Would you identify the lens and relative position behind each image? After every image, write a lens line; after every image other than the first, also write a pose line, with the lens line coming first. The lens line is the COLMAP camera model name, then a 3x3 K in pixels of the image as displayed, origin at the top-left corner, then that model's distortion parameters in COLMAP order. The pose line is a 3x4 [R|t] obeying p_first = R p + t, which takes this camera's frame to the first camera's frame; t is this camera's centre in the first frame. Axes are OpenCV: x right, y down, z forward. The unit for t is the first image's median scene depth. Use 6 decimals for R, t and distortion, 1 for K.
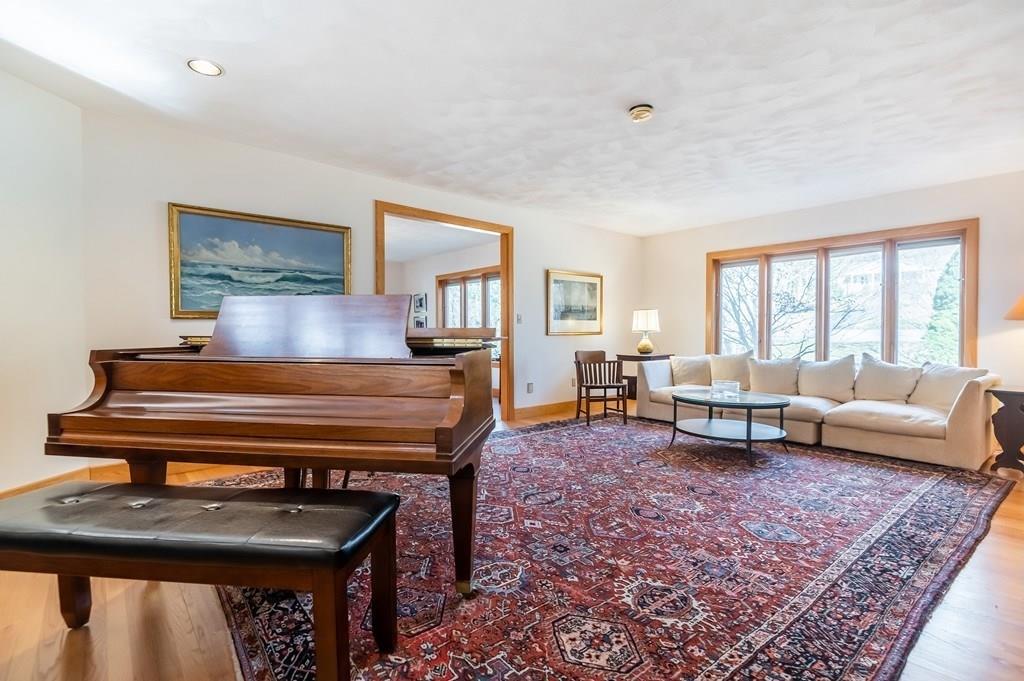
lens RADIAL K [[469.7, 0, 512.8], [0, 469.7, 341.2], [0, 0, 1]] dist [-0.006842, -0.001160]
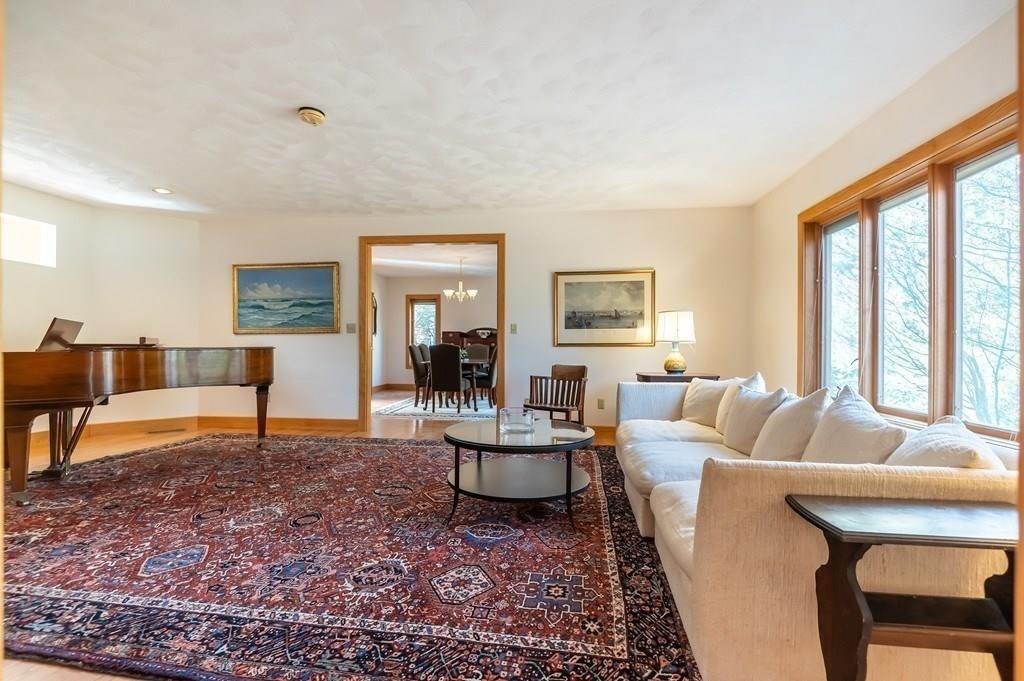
lens RADIAL K [[469.7, 0, 517.4], [0, 469.7, 343.1], [0, 0, 1]] dist [-0.006842, -0.001160]
pose [[0.680859, -0.001871, -0.732412, 1.035902], [-0.017139, 0.999682, -0.018487, -0.002825], [0.732214, 0.025139, 0.680611, 0.535335]]
